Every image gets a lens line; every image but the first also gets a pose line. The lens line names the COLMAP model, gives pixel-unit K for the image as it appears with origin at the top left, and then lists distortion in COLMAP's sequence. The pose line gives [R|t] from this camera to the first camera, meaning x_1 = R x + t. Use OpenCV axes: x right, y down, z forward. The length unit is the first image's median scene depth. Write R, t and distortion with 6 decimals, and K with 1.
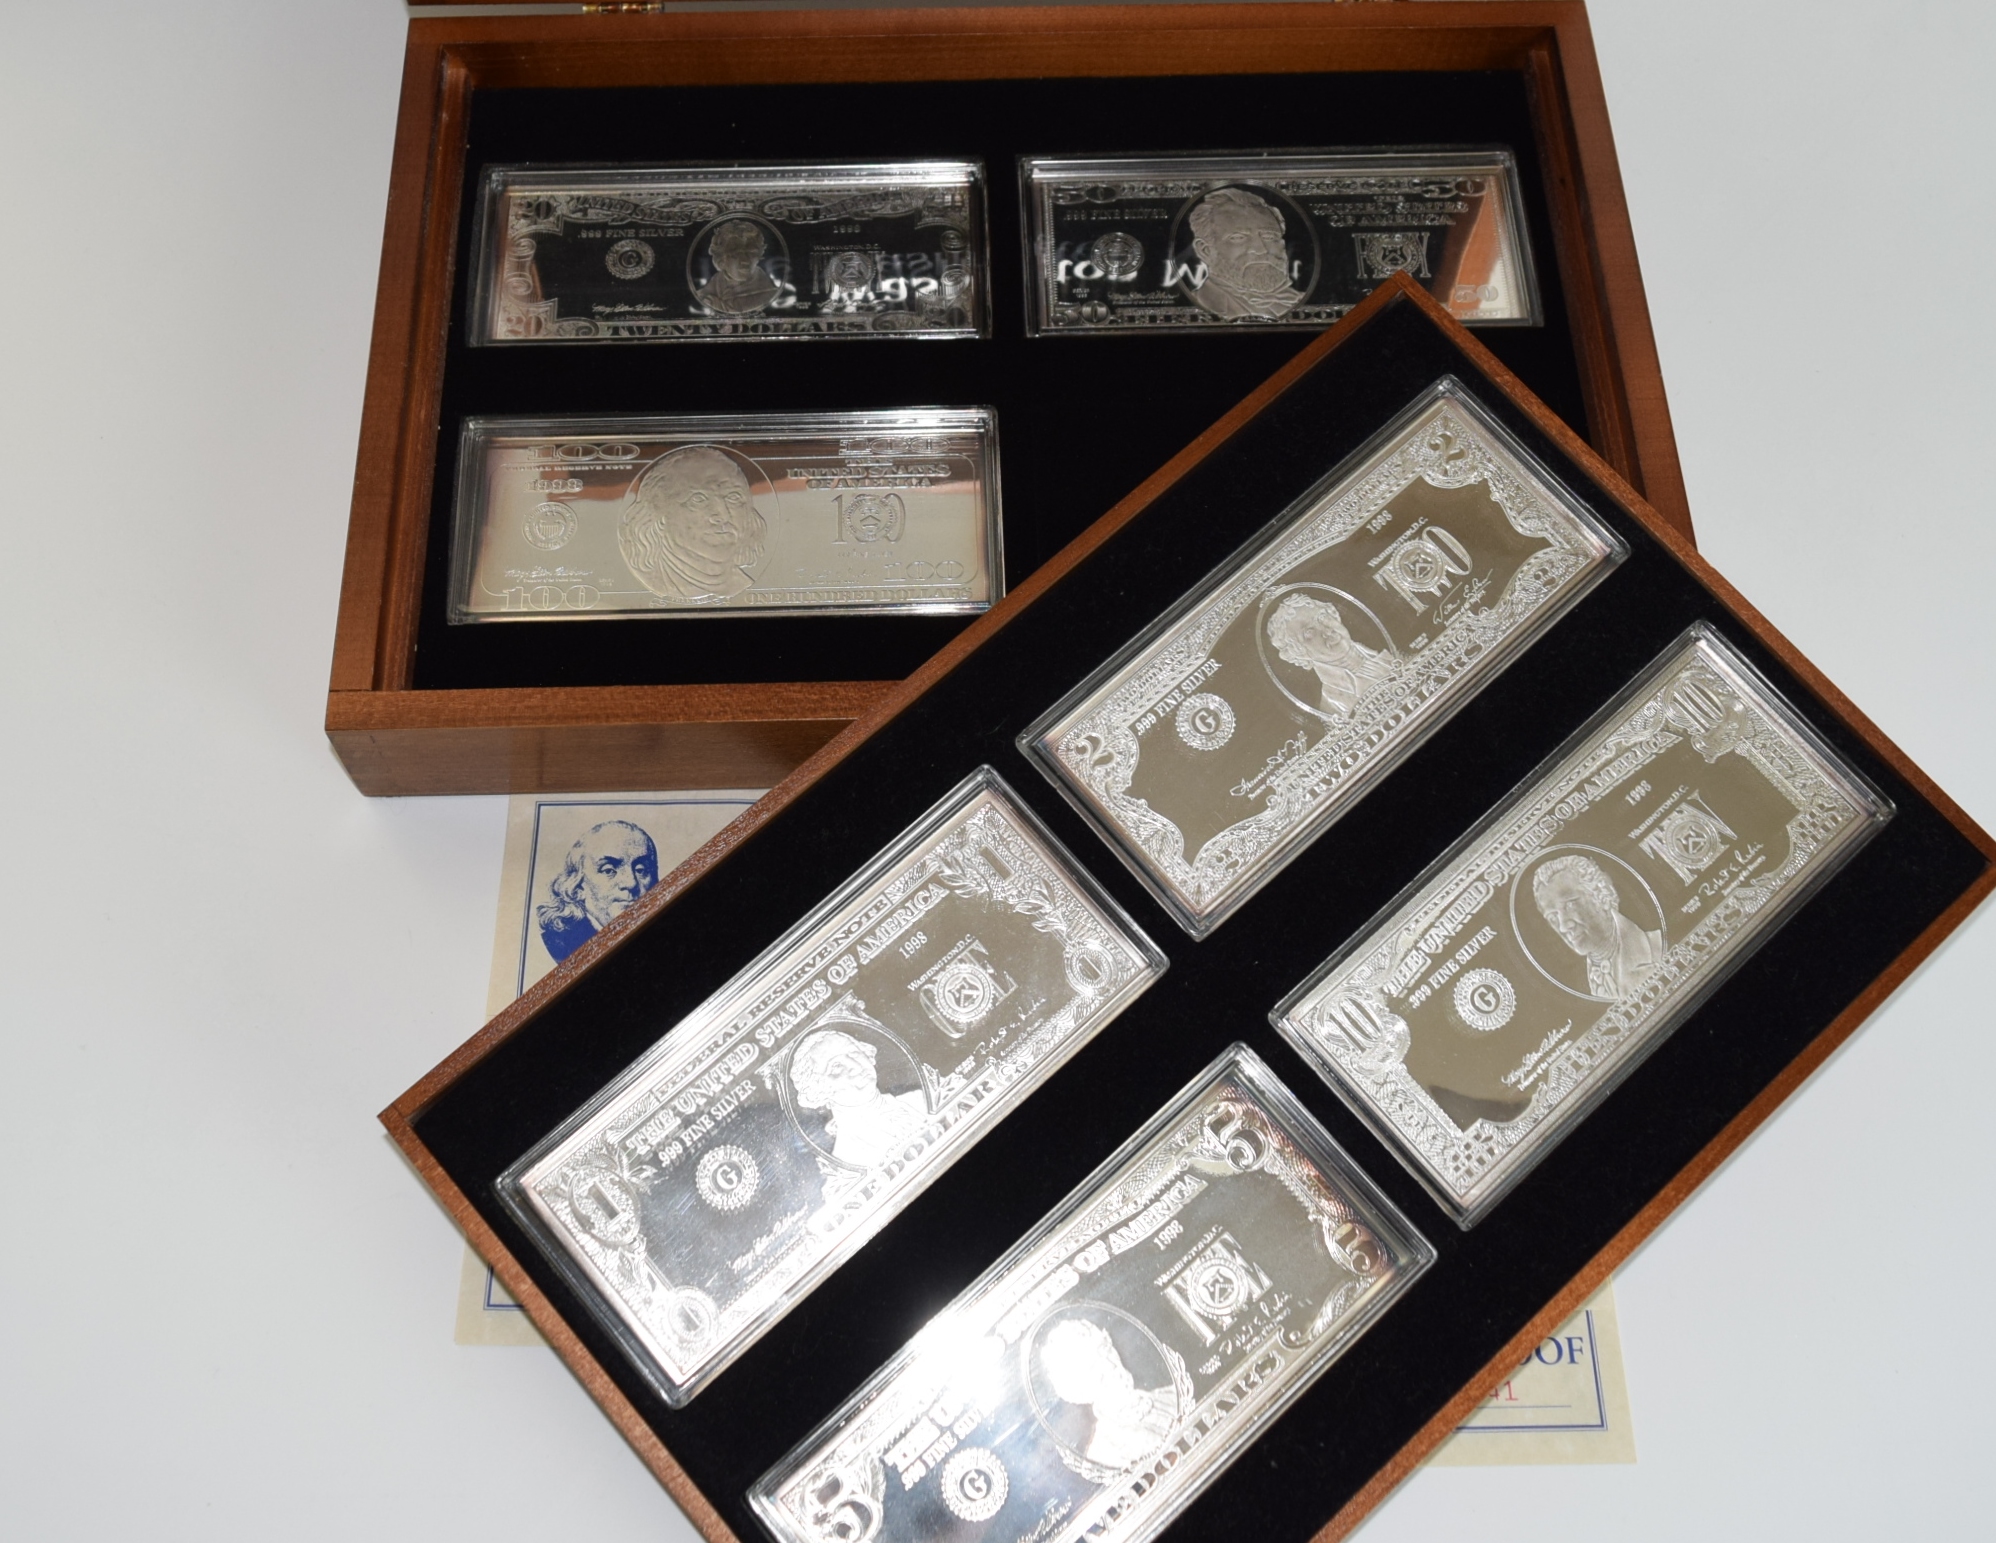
lens RADIAL K [[2303.8, 0, 989.5], [0, 2303.8, 580.0], [0, 0, 1]] dist [-0.013172, 0.000000]
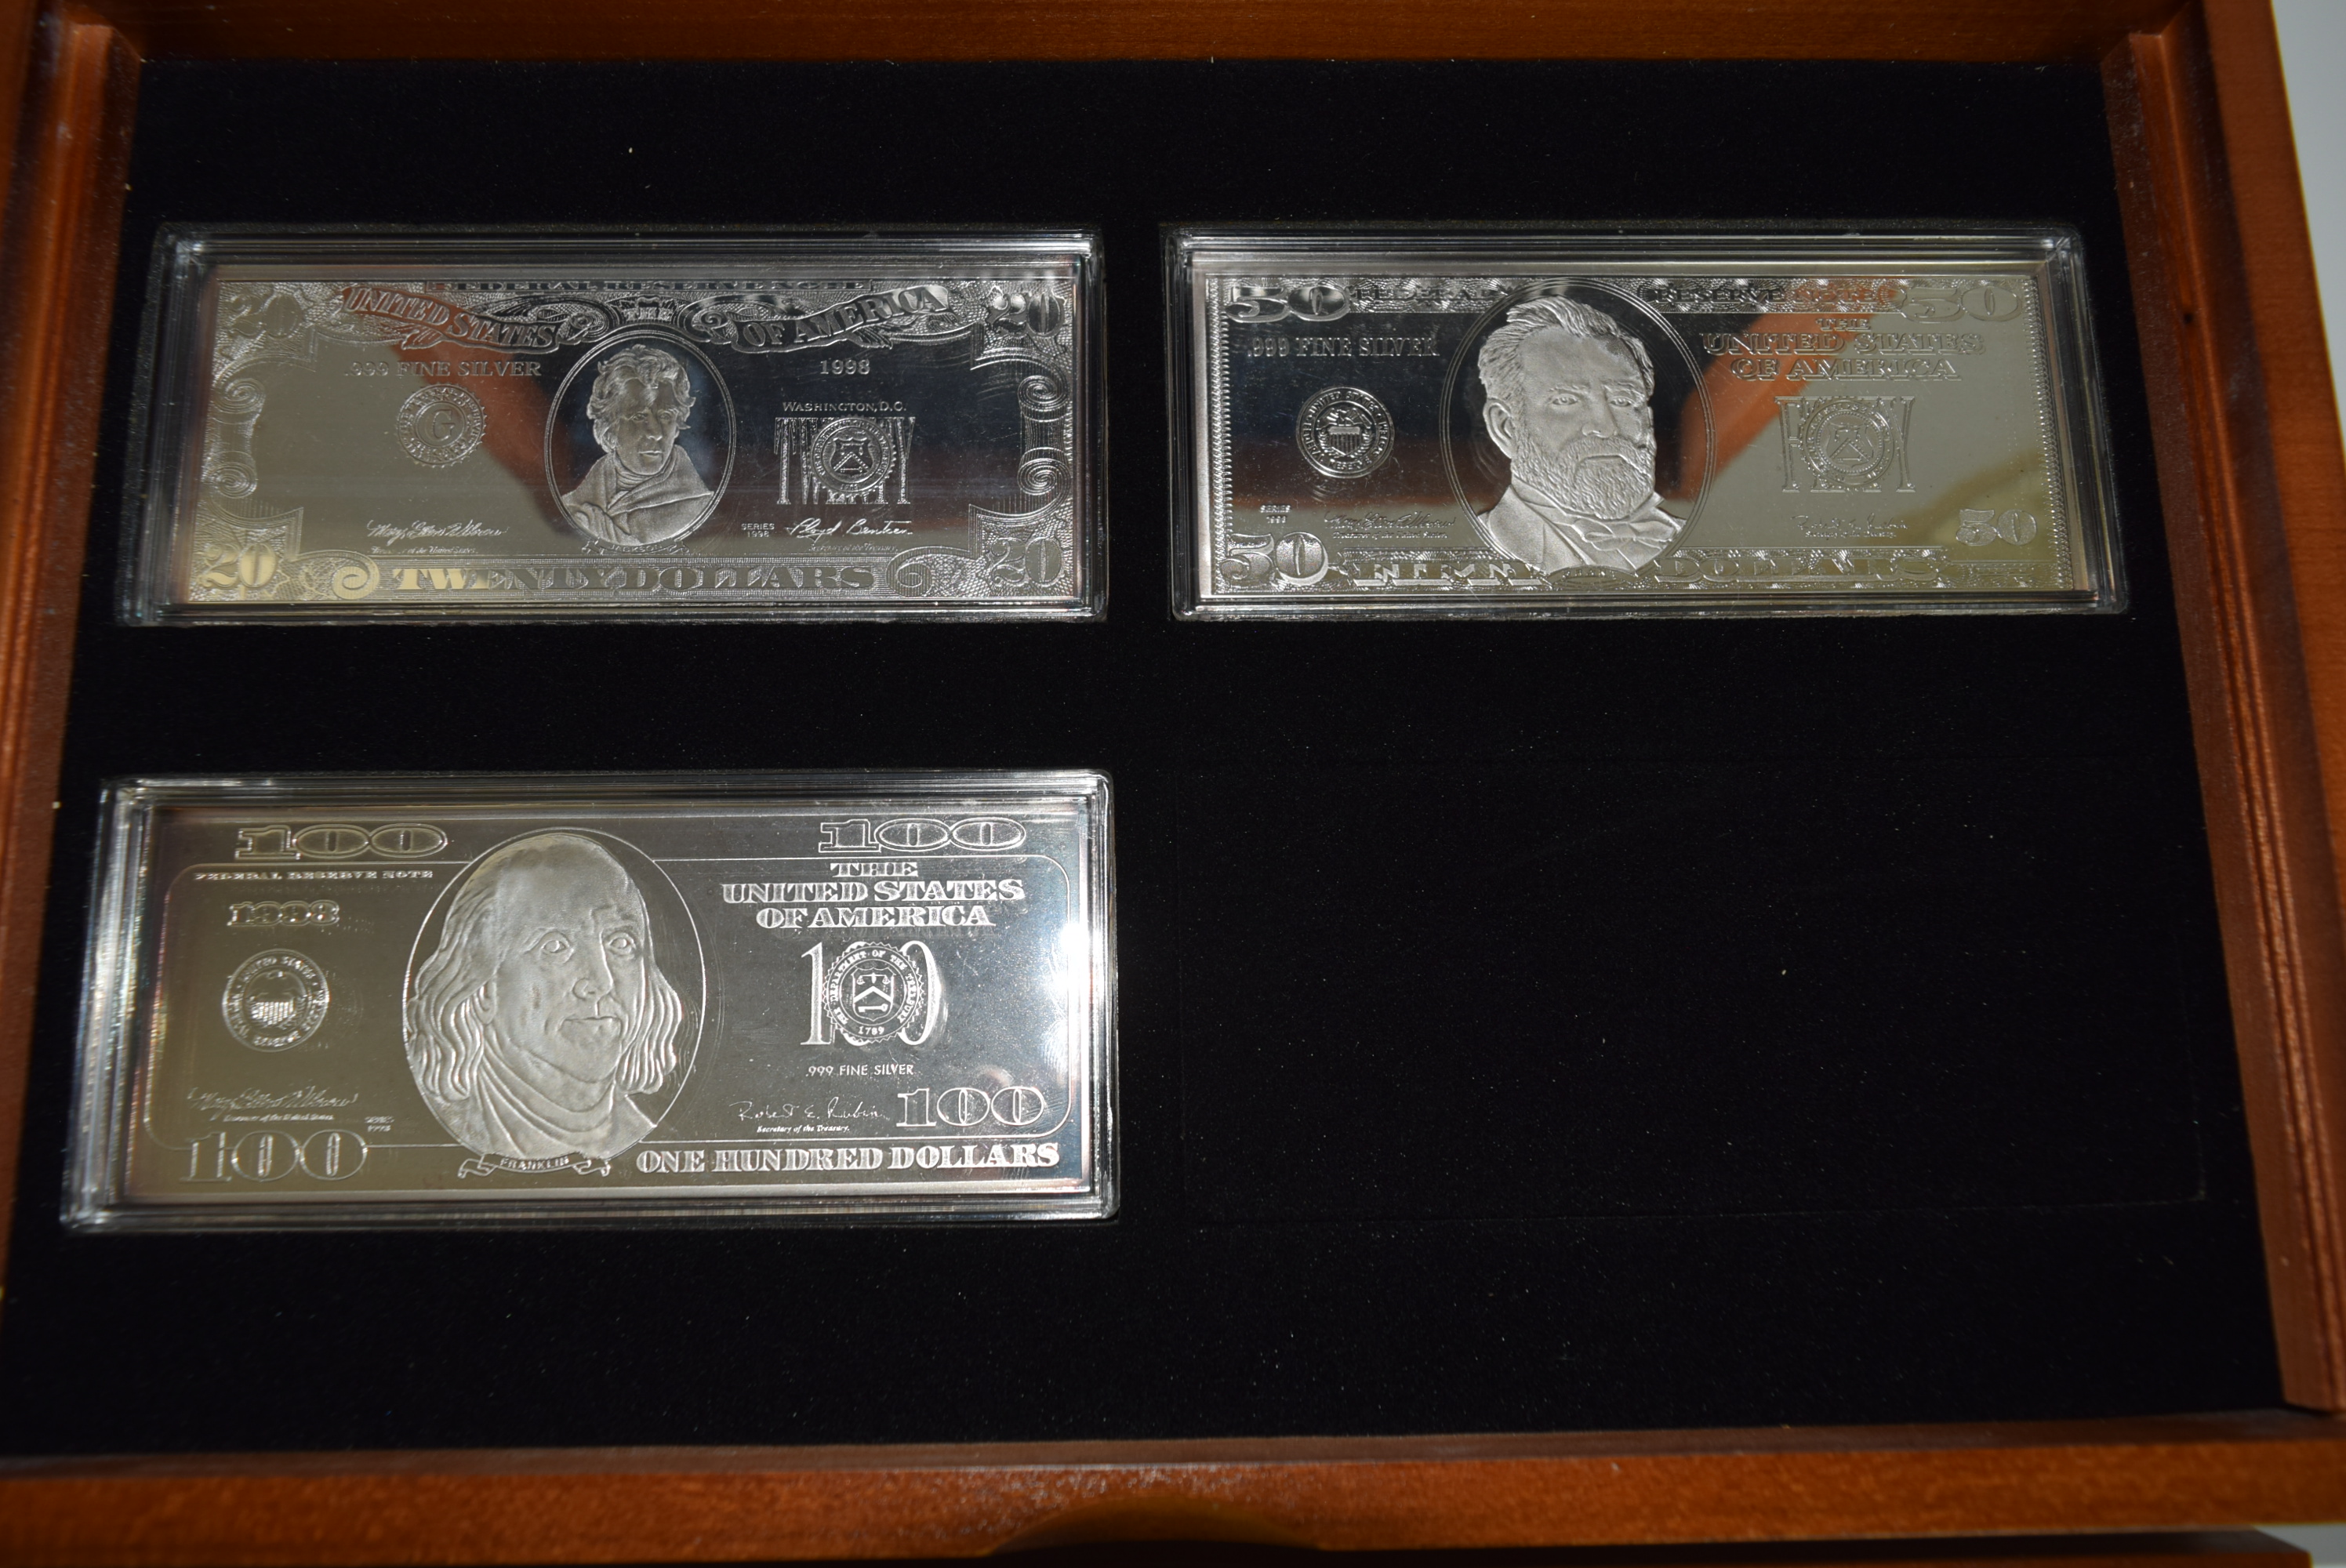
lens RADIAL K [[1791.9, 0, 1165.9], [0, 1791.9, 779.4], [0, 0, 1]] dist [-0.021137, 0.008526]
pose [[0.999722, 0.018738, 0.014293, 0.009018], [-0.022101, 0.955992, 0.292559, -0.184372], [-0.008182, -0.292794, 0.956141, 0.570644]]
